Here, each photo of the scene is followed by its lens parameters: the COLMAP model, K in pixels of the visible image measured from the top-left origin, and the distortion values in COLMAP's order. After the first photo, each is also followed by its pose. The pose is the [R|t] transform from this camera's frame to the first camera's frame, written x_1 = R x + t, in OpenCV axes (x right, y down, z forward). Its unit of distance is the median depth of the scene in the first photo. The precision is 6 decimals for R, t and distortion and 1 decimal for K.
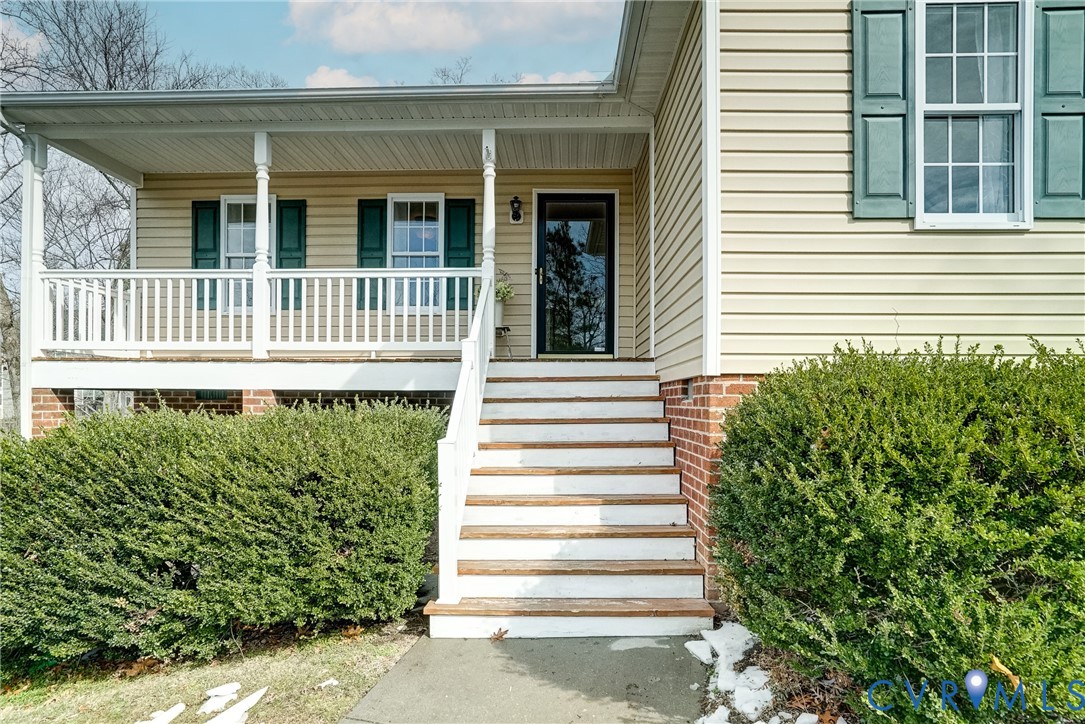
lens RADIAL K [[584.2, 0, 543.6], [0, 584.2, 399.6], [0, 0, 1]] dist [-0.021405, 0.000811]
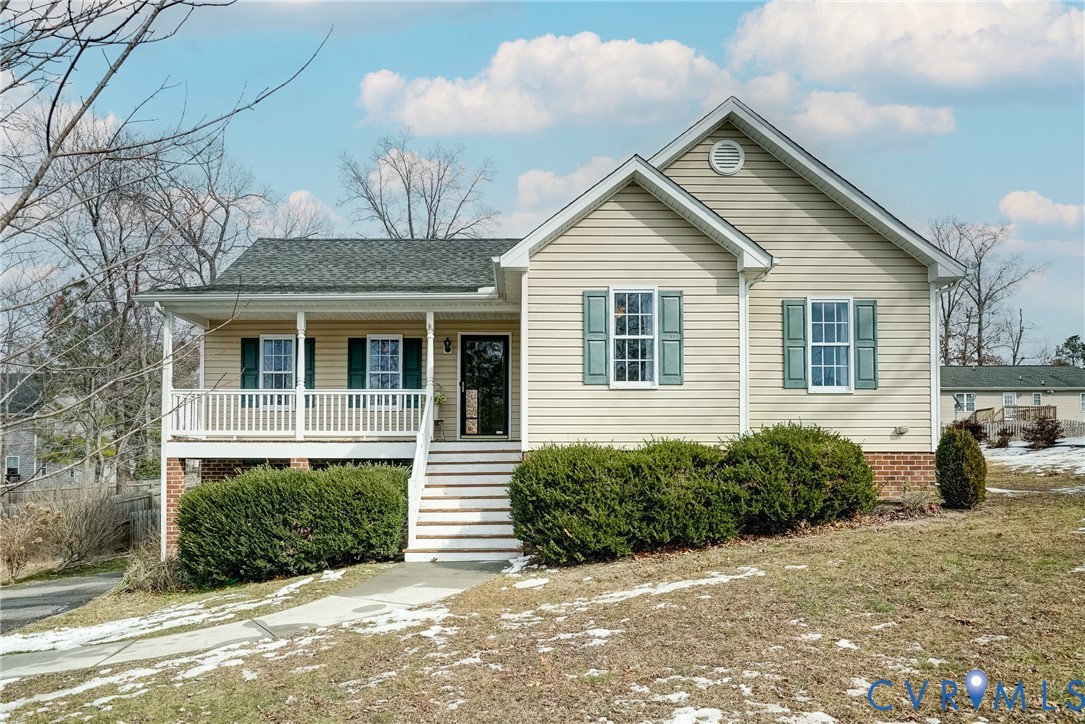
lens RADIAL K [[706.7, 0, 512.9], [0, 706.7, 450.4], [0, 0, 1]] dist [-0.004230, -0.000498]
pose [[0.999816, -0.005135, 0.018488, 0.117120], [0.005628, 0.999628, -0.026698, 0.020284], [-0.018344, 0.026797, 0.999473, -1.155025]]
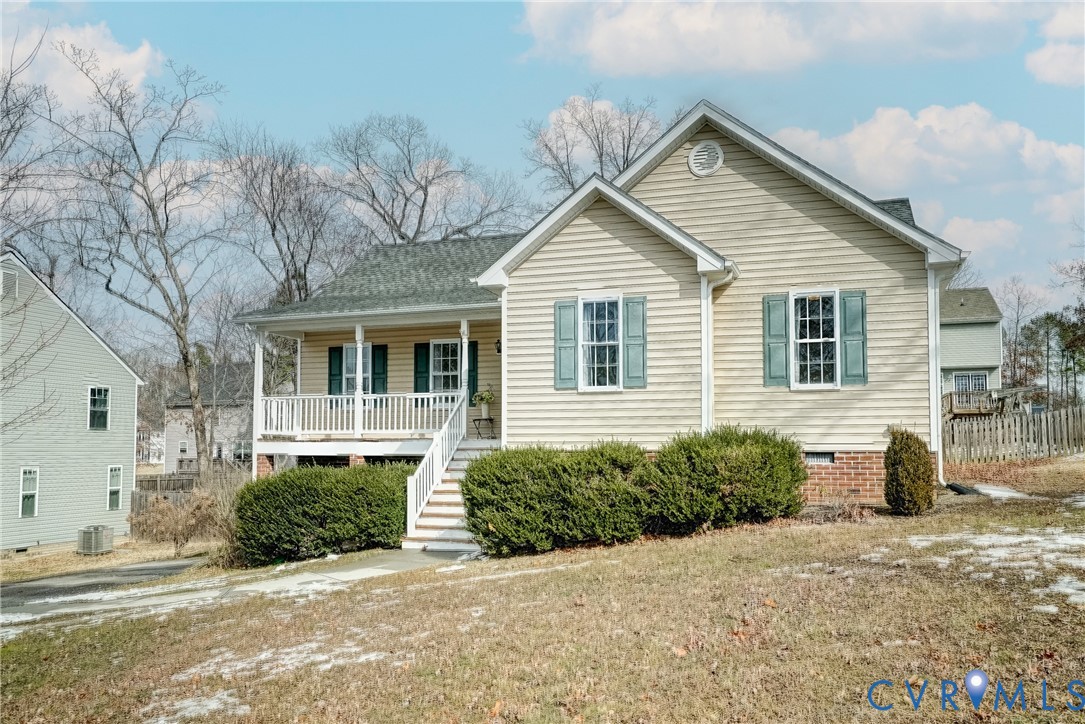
lens RADIAL K [[840.8, 0, 541.8], [0, 840.8, 402.0], [0, 0, 1]] dist [0.003982, 0.000850]
pose [[0.953120, -0.024006, -0.301640, 0.977991], [0.006121, 0.998174, -0.060099, -0.023268], [0.302531, 0.055435, 0.951526, -1.547178]]
